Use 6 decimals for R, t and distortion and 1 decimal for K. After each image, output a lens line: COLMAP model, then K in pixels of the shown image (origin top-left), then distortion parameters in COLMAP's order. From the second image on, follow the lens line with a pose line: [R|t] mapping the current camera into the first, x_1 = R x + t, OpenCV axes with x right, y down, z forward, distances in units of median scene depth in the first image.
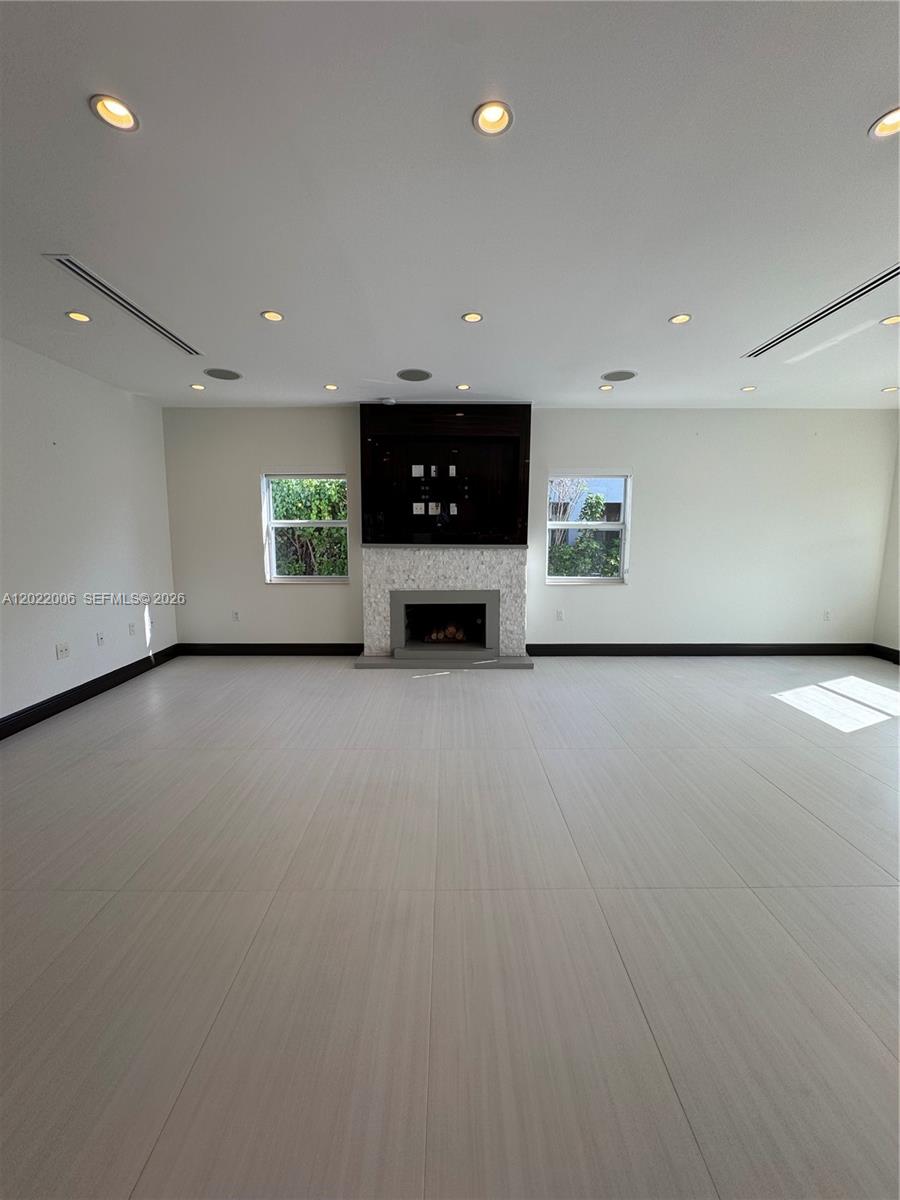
lens RADIAL K [[483.0, 0, 451.2], [0, 483.0, 602.0], [0, 0, 1]] dist [-0.000433, 0.000080]
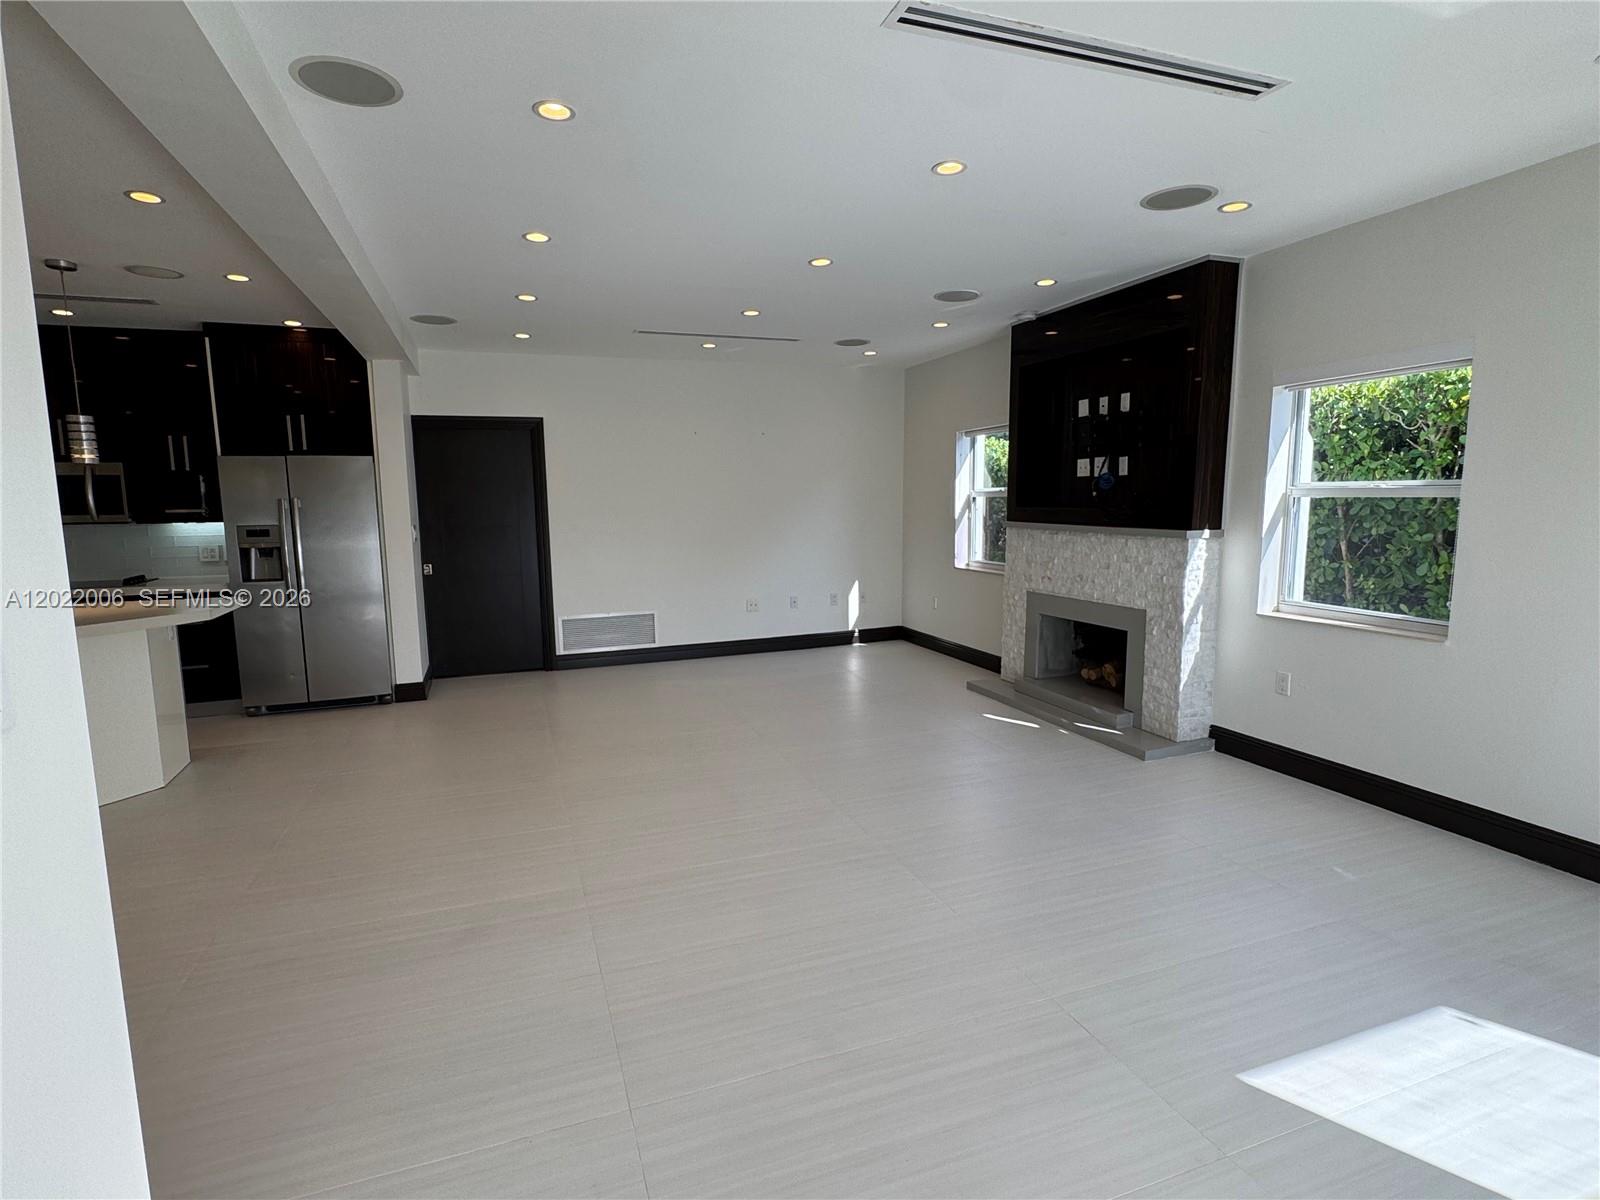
lens RADIAL K [[798.3, 0, 799.6], [0, 798.3, 603.5], [0, 0, 1]] dist [-0.001122, 0.000273]
pose [[0.337575, 0.118550, -0.933804, 0.817470], [-0.110941, 0.990134, 0.085595, -0.066581], [0.934738, 0.074702, 0.347396, 0.307797]]
